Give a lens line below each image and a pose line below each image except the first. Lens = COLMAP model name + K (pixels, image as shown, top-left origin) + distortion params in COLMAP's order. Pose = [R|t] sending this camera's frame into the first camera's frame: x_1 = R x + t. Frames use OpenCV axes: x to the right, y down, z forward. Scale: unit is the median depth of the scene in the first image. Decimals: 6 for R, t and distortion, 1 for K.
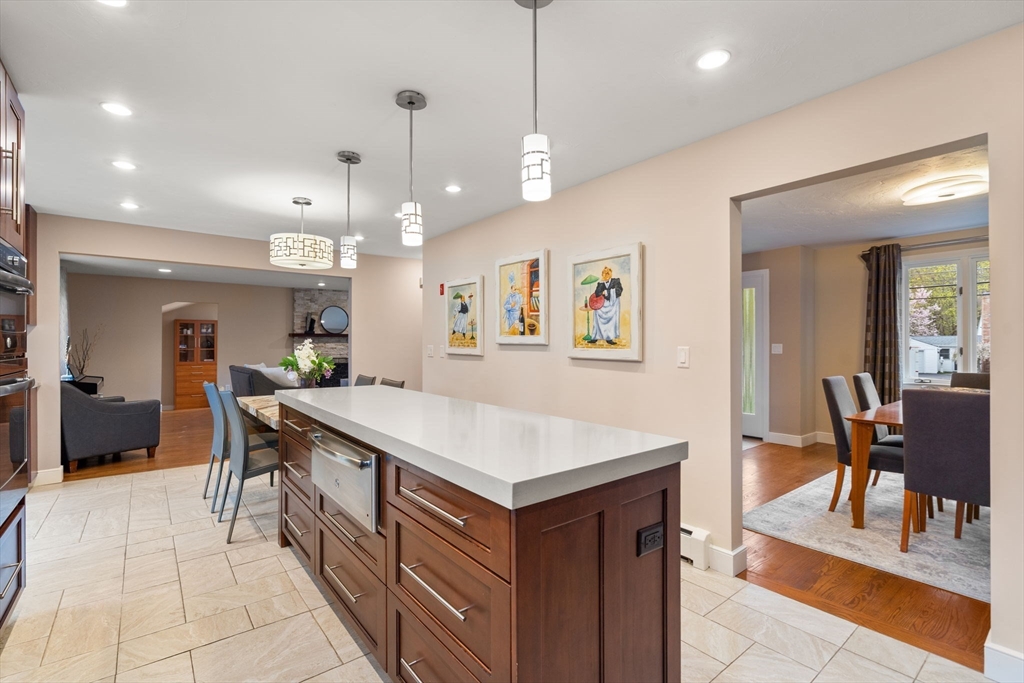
lens RADIAL K [[465.4, 0, 512.0], [0, 465.4, 341.5], [0, 0, 1]] dist [-0.000769, 0.000040]
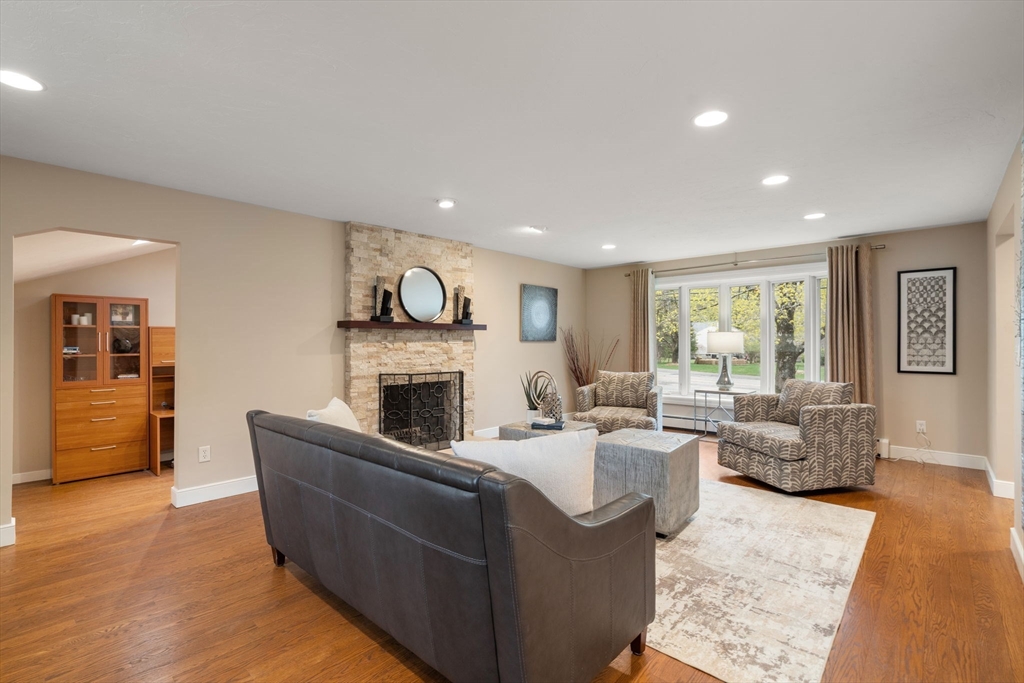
lens RADIAL K [[465.4, 0, 512.0], [0, 465.4, 341.5], [0, 0, 1]] dist [-0.000769, 0.000040]
pose [[0.987948, -0.003362, 0.154749, -0.367649], [0.002778, 0.999988, 0.003988, 0.001325], [-0.154761, -0.003510, 0.987946, 0.503711]]
